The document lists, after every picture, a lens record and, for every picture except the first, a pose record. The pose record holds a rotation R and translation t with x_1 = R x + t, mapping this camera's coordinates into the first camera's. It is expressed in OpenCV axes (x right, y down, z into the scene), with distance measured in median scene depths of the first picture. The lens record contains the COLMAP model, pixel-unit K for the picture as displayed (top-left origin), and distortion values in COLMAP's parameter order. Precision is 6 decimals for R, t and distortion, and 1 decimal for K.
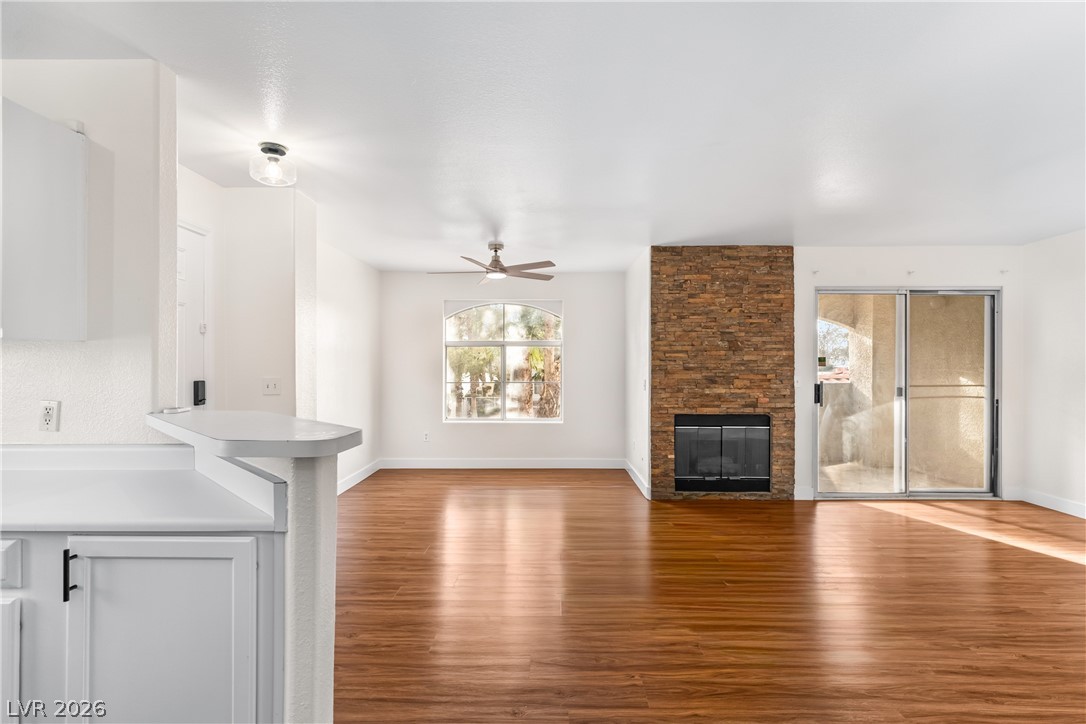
lens RADIAL K [[539.6, 0, 546.0], [0, 539.6, 361.4], [0, 0, 1]] dist [0.002691, 0.000262]
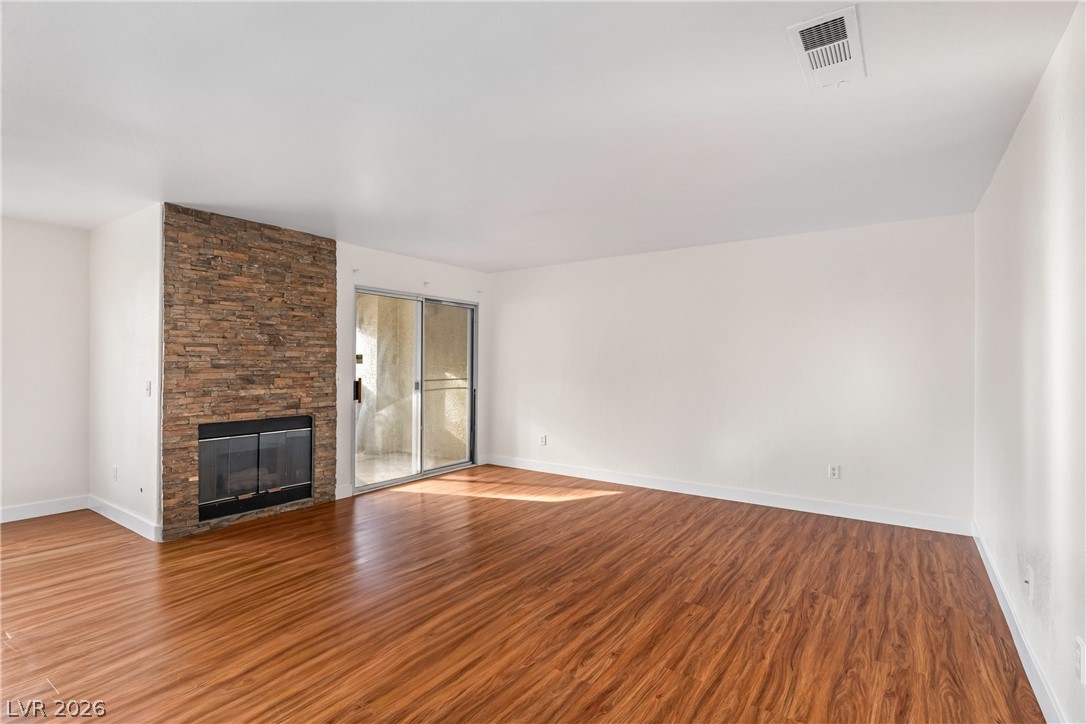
lens RADIAL K [[515.8, 0, 545.8], [0, 515.8, 362.1], [0, 0, 1]] dist [0.002797, -0.000308]
pose [[0.563470, 0.003701, 0.826129, -0.098247], [-0.008441, 0.999964, 0.001278, 0.002084], [-0.826094, -0.007693, 0.563480, 0.159915]]
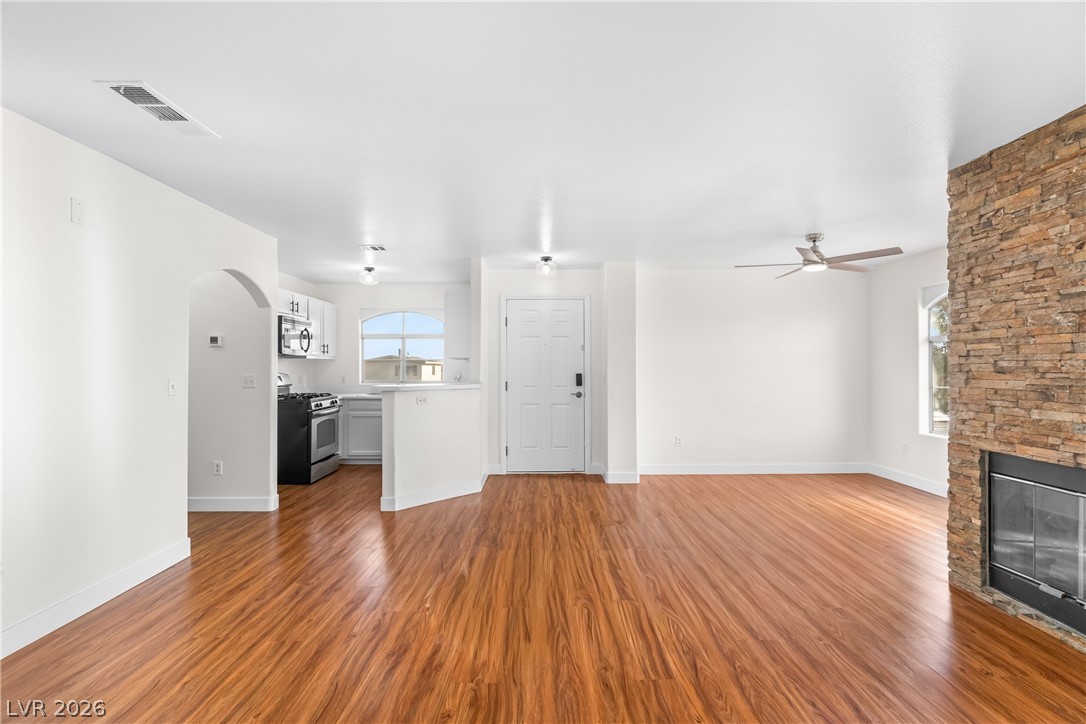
lens RADIAL K [[515.8, 0, 546.1], [0, 515.8, 361.4], [0, 0, 1]] dist [0.002797, -0.000308]
pose [[0.016905, -0.011060, -0.999796, 0.780237], [0.007688, 0.999911, -0.010931, 0.006532], [0.999828, -0.007502, 0.016989, 0.529385]]
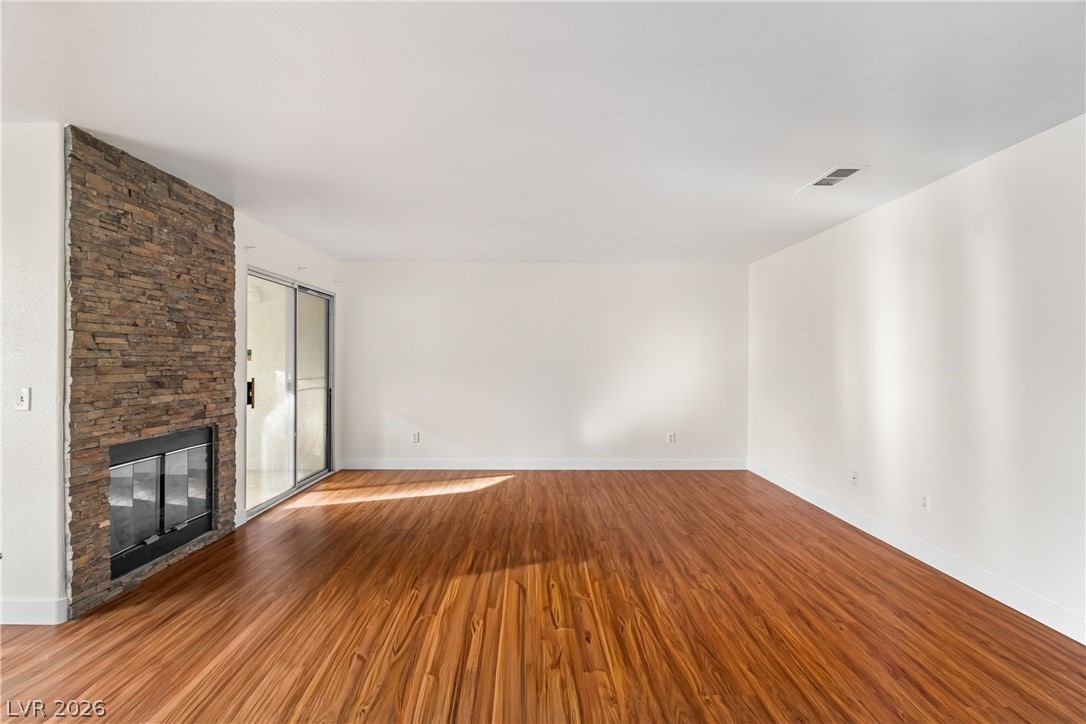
lens RADIAL K [[515.8, 0, 546.1], [0, 515.8, 361.6], [0, 0, 1]] dist [0.002797, -0.000308]
pose [[-0.020991, -0.002691, 0.999776, -0.305620], [-0.010640, 0.999940, 0.002468, 0.003907], [-0.999723, -0.010586, -0.021018, 0.560161]]
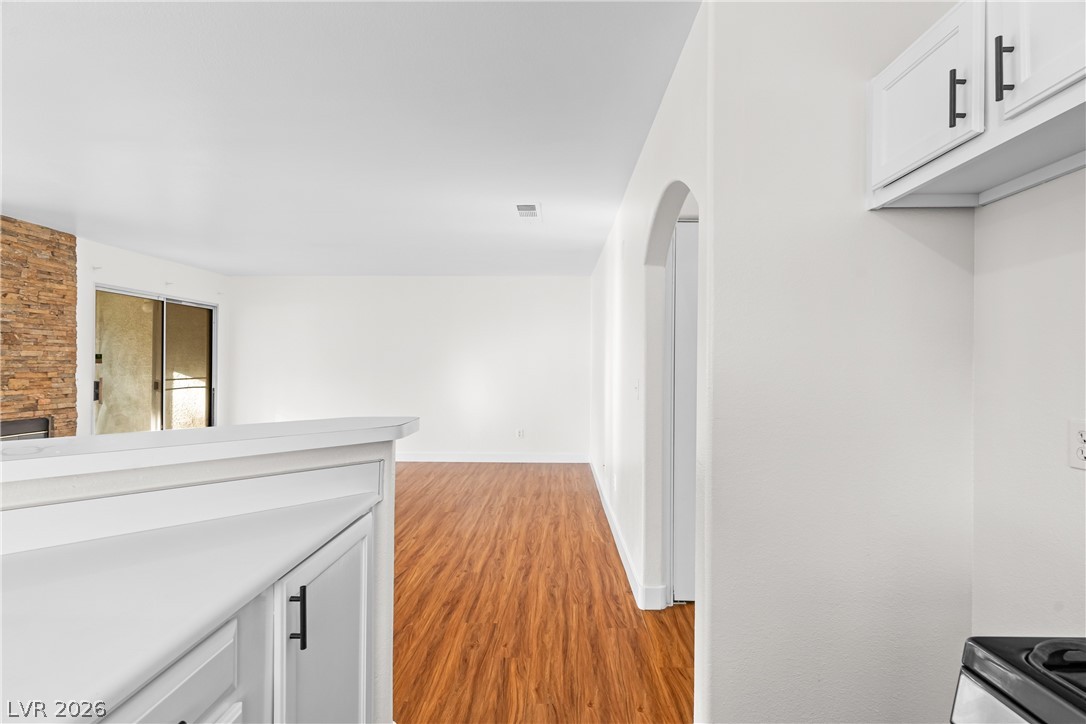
lens RADIAL K [[515.8, 0, 545.5], [0, 515.8, 361.6], [0, 0, 1]] dist [0.002797, -0.000308]
pose [[0.014367, 0.004040, 0.999889, -0.435654], [-0.010612, 0.999936, -0.003887, 0.001003], [-0.999840, -0.010555, 0.014408, 0.163335]]
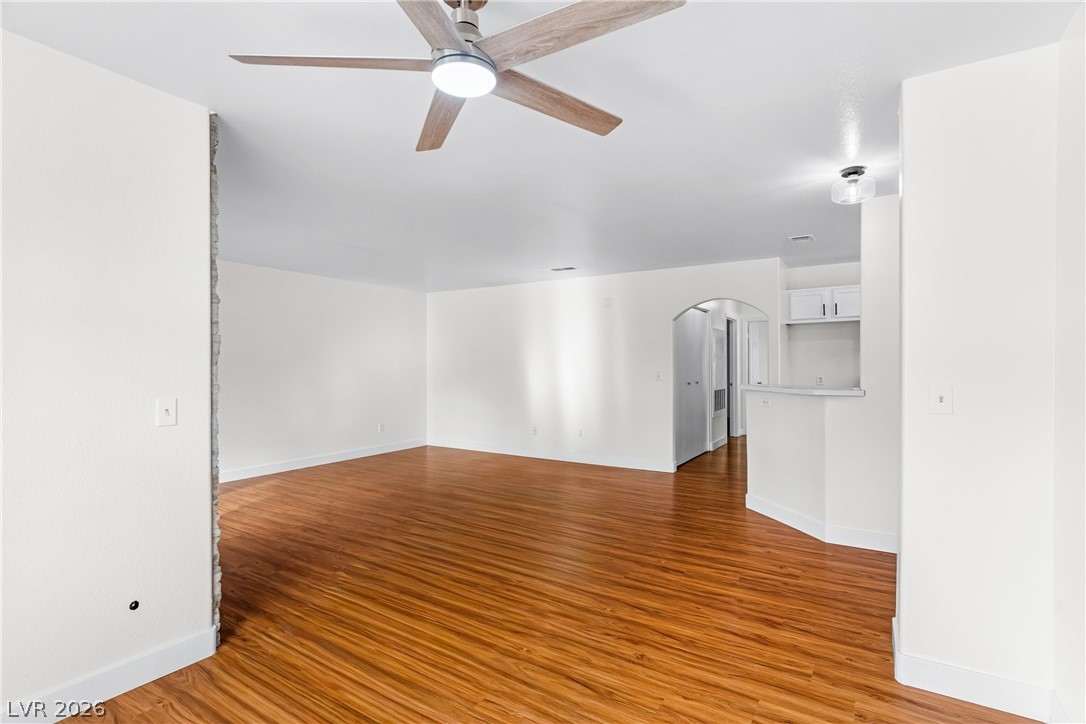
lens RADIAL K [[515.8, 0, 543.9], [0, 515.8, 364.9], [0, 0, 1]] dist [0.002797, -0.000308]
pose [[-0.845310, 0.001947, 0.534273, -0.292060], [-0.001507, 0.999981, -0.006029, 0.008896], [-0.534274, -0.005901, -0.845291, 1.232326]]
